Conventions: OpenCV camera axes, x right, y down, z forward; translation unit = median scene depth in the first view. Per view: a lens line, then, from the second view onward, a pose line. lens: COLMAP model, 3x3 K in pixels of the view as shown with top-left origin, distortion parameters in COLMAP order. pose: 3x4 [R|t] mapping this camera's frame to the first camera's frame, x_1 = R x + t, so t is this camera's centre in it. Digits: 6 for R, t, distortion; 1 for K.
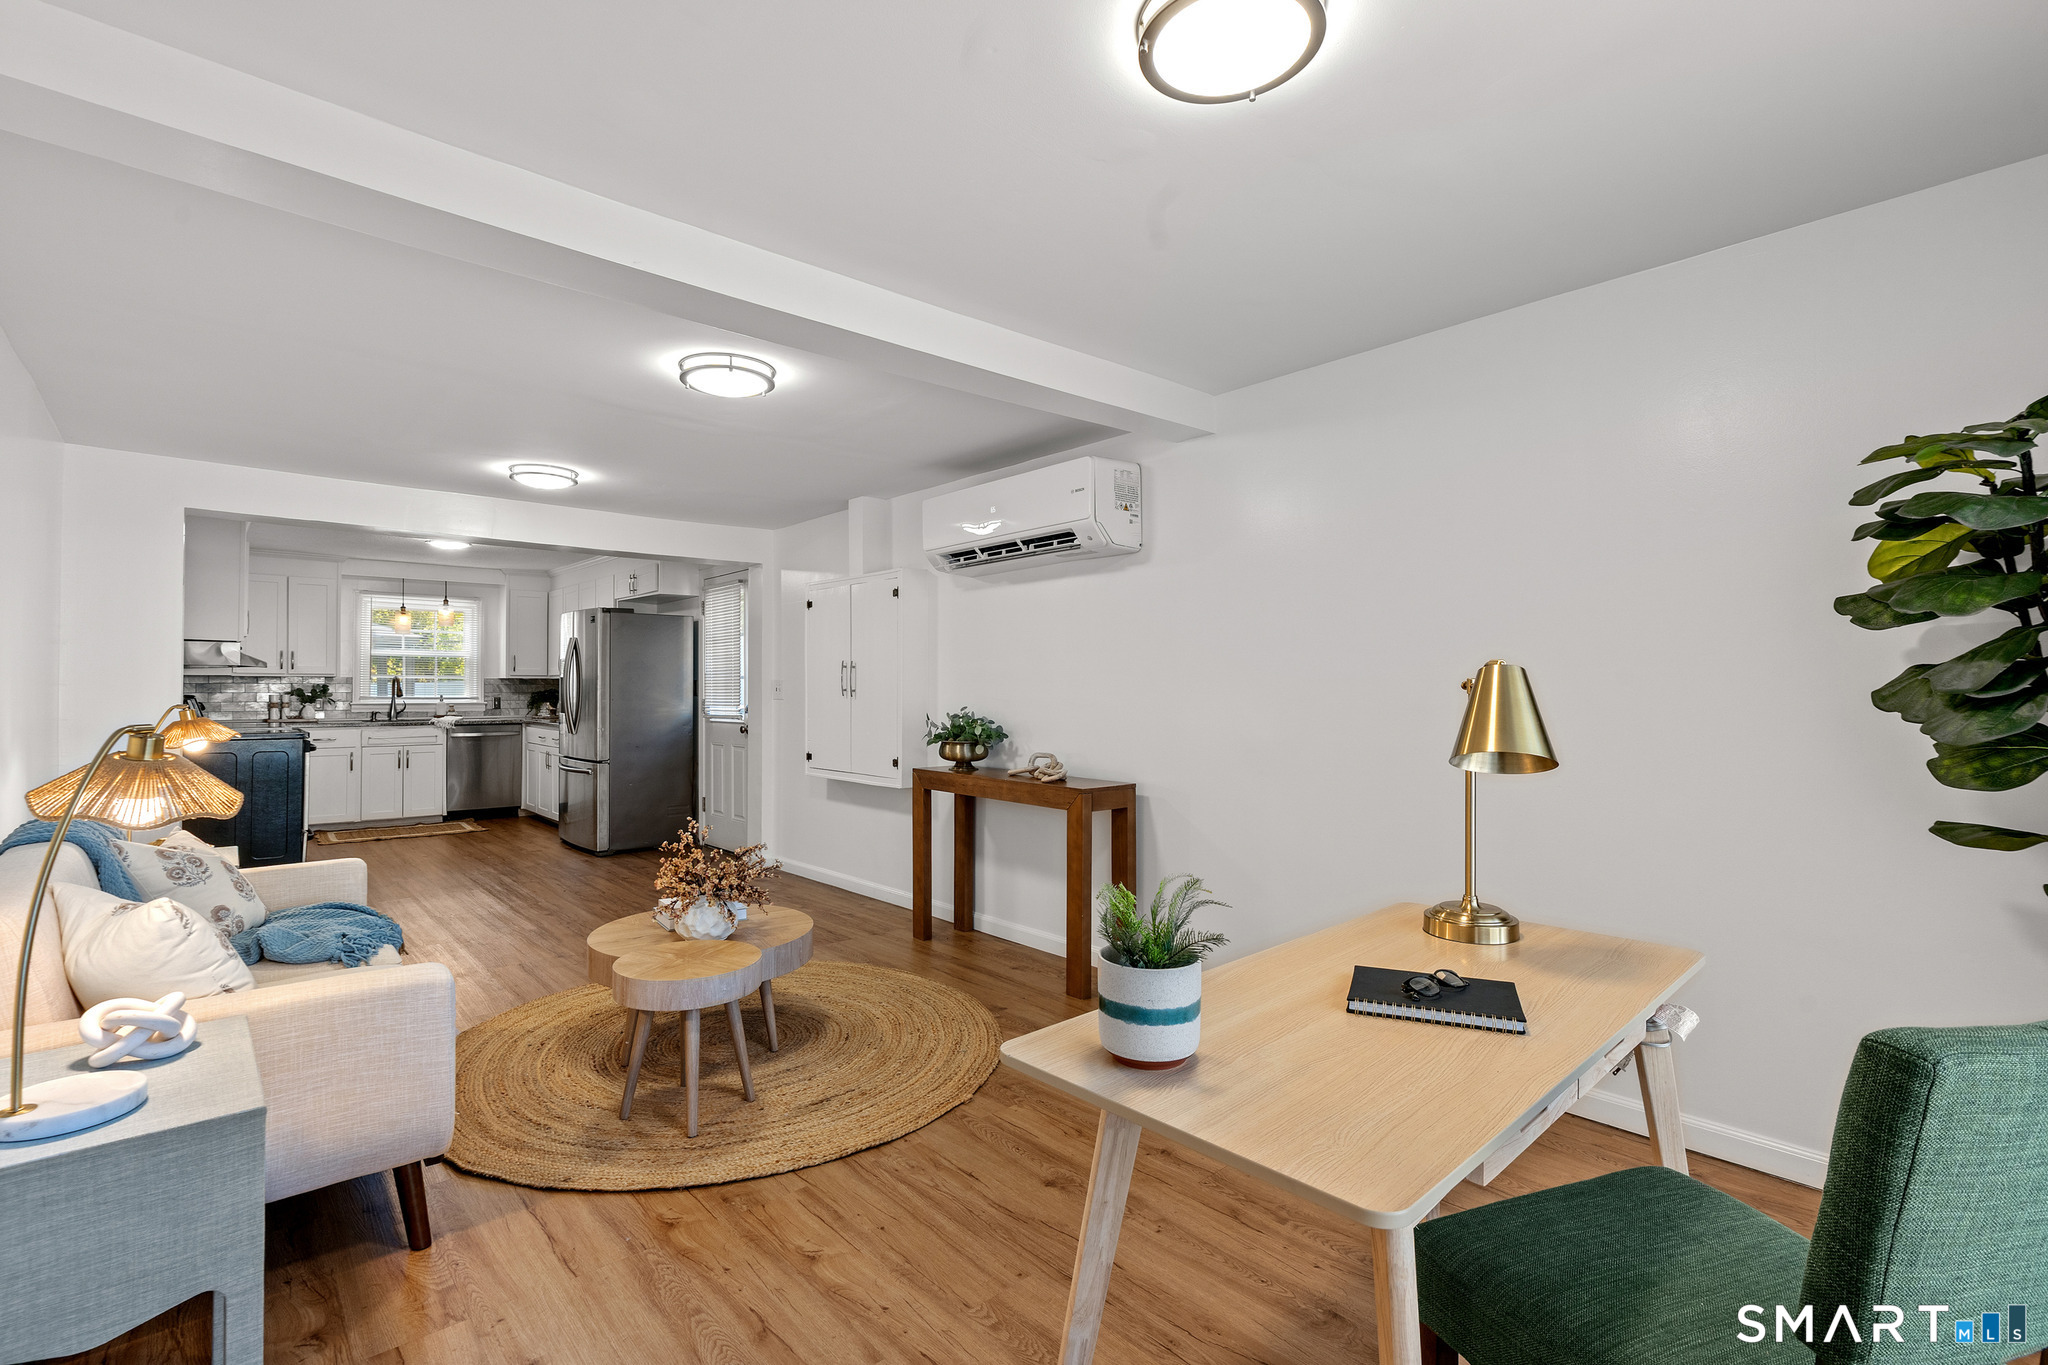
lens RADIAL K [[938.5, 0, 1011.4], [0, 938.5, 679.1], [0, 0, 1]] dist [-0.010715, 0.000015]
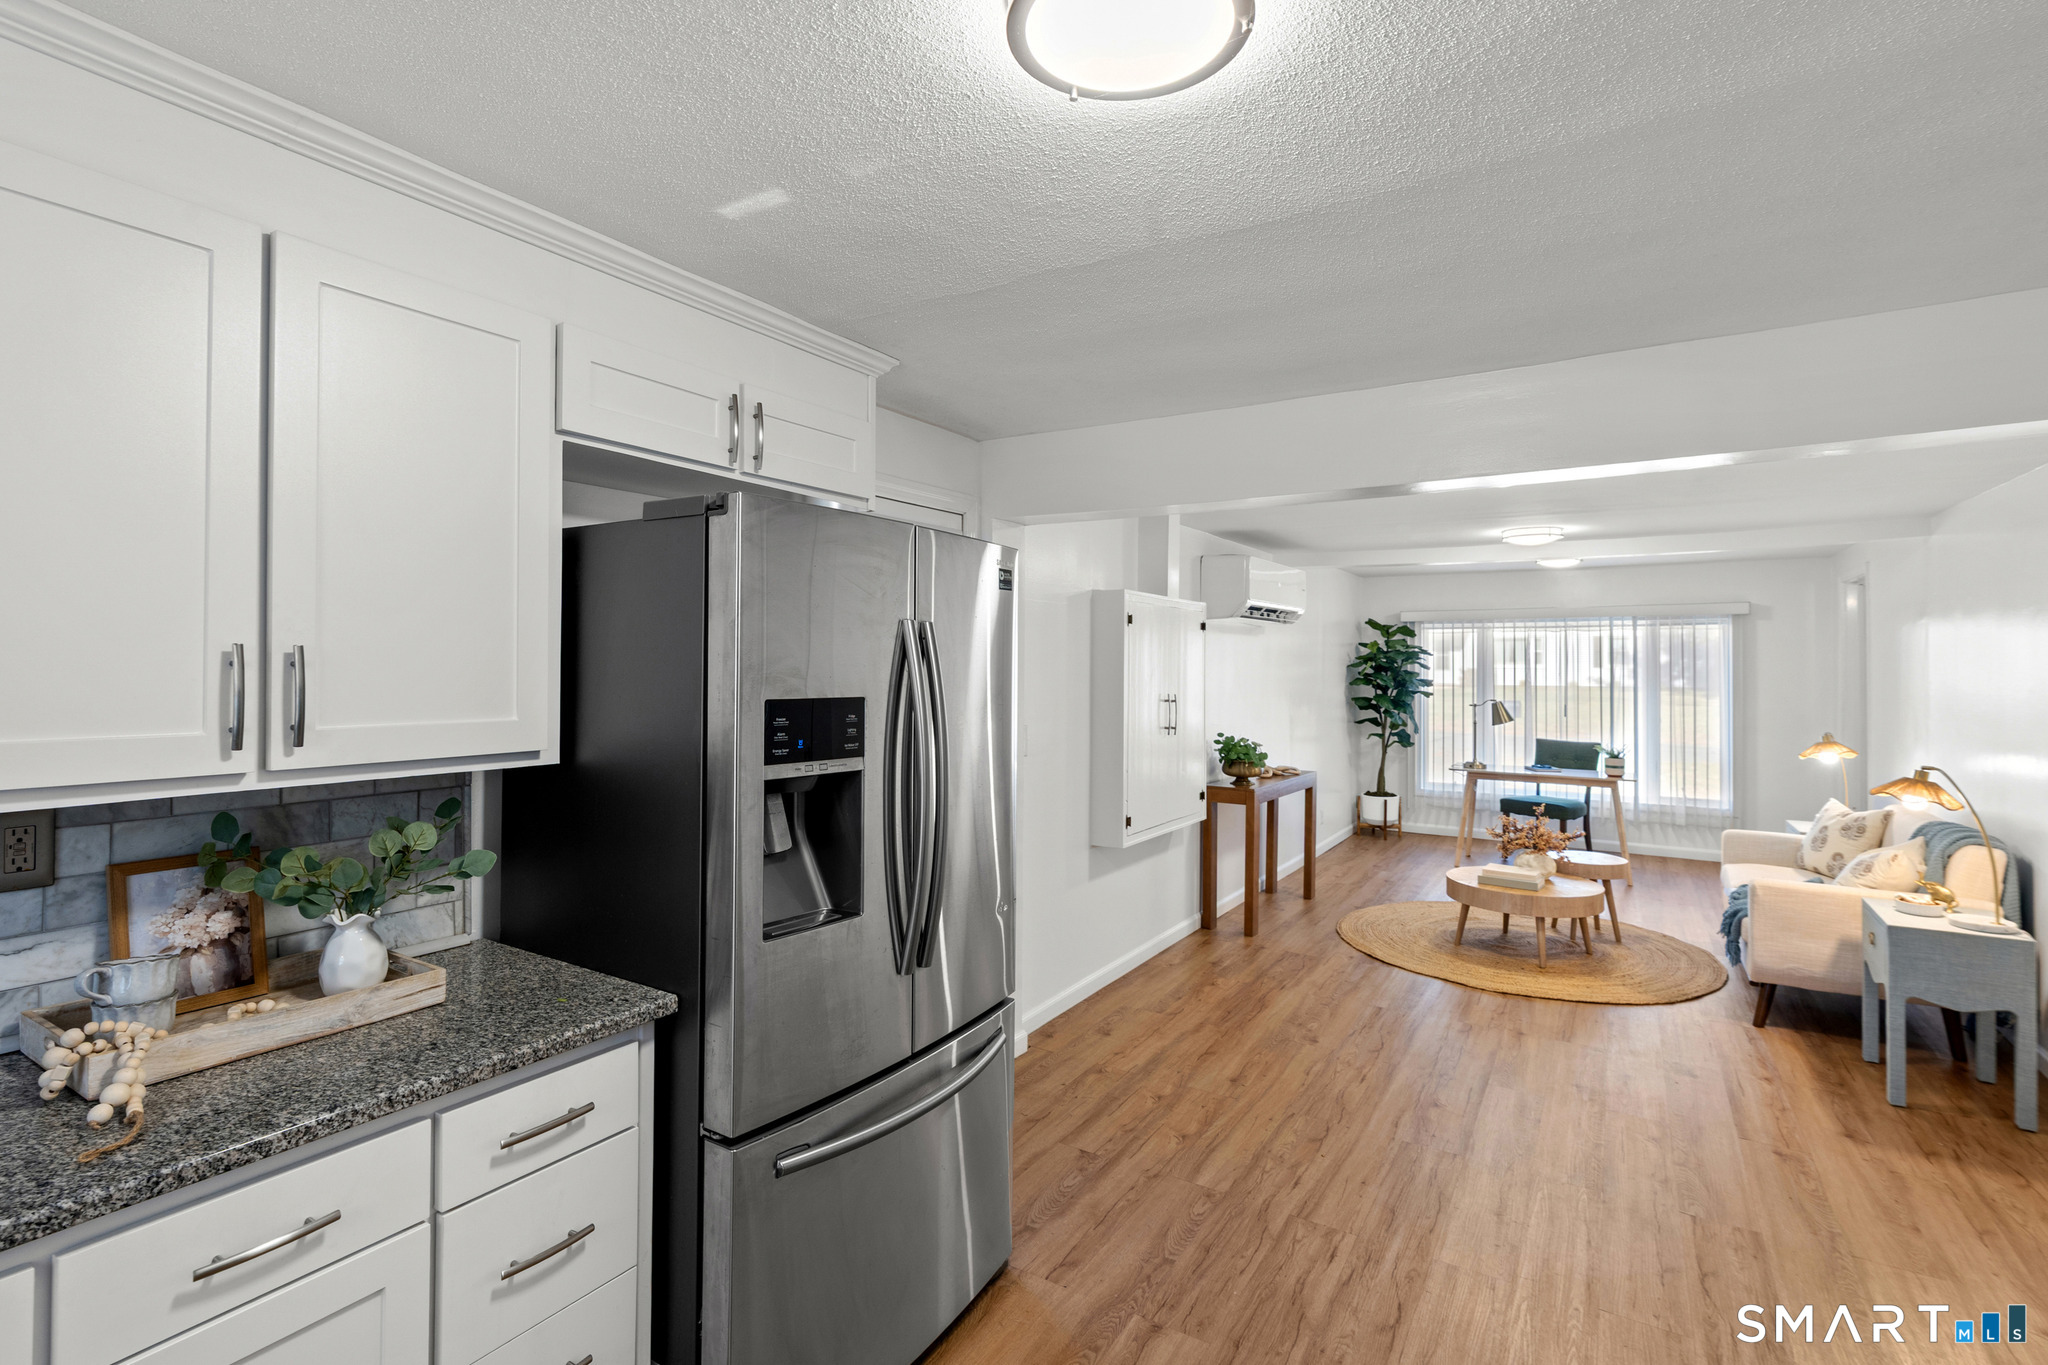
lens RADIAL K [[967.9, 0, 1026.2], [0, 967.9, 661.7], [0, 0, 1]] dist [-0.000917, 0.000508]
pose [[-0.291751, 0.004358, 0.956484, -1.205020], [-0.013340, 0.999874, -0.008625, -0.048433], [-0.956401, -0.015276, -0.291656, 1.684844]]
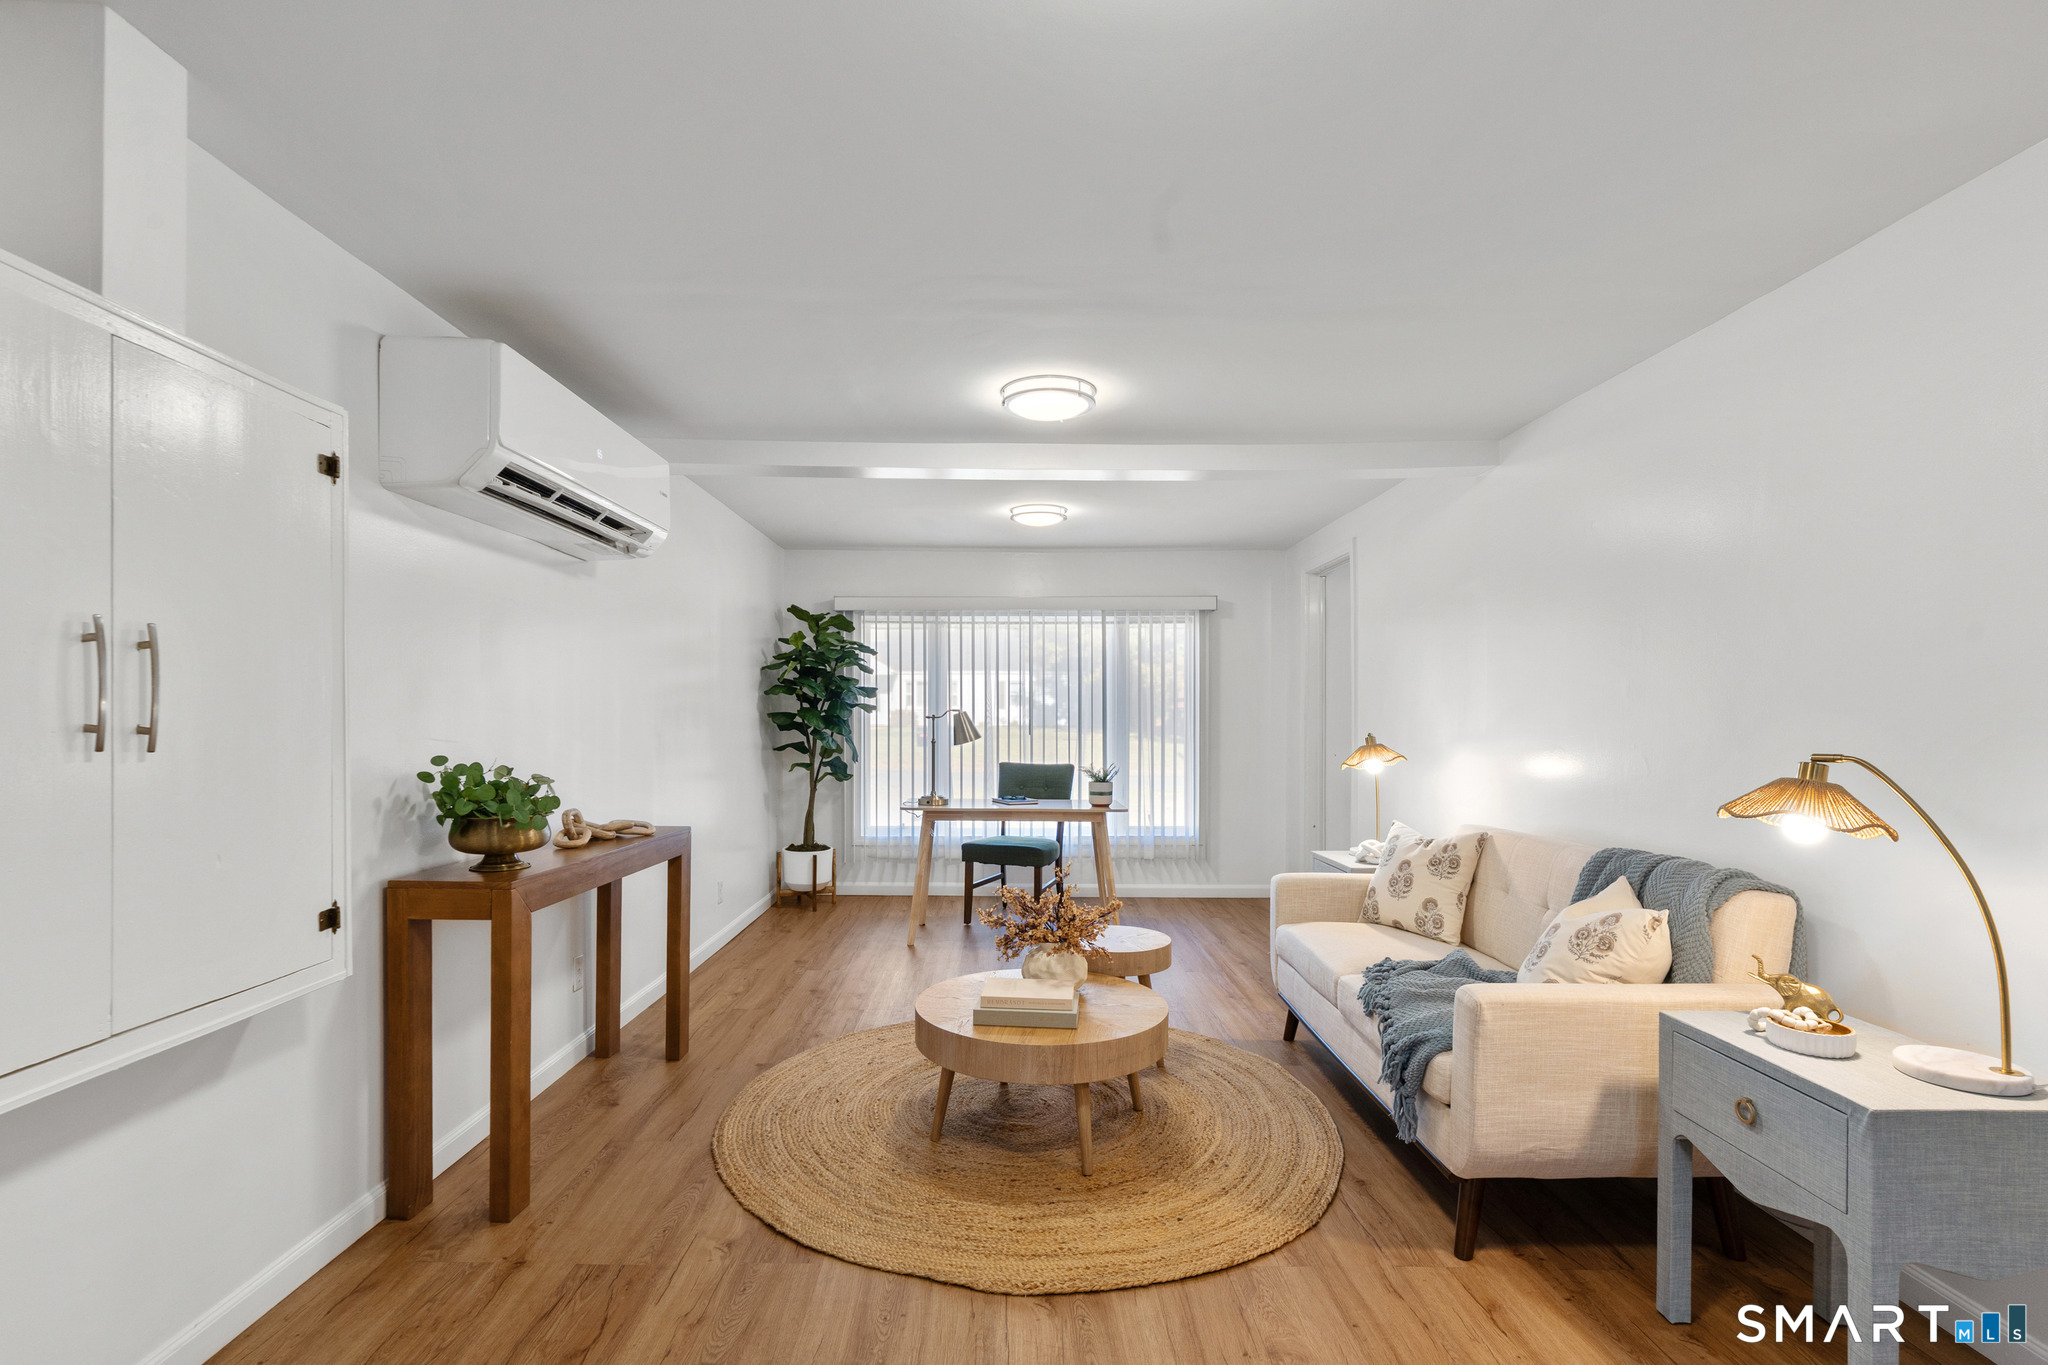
lens RADIAL K [[937.5, 0, 1017.3], [0, 937.5, 718.0], [0, 0, 1]] dist [-0.002261, 0.000035]
pose [[-0.755501, -0.001013, 0.655146, -0.656456], [-0.006116, 0.999966, -0.005508, 0.010467], [-0.655119, -0.008168, -0.755482, 1.251316]]
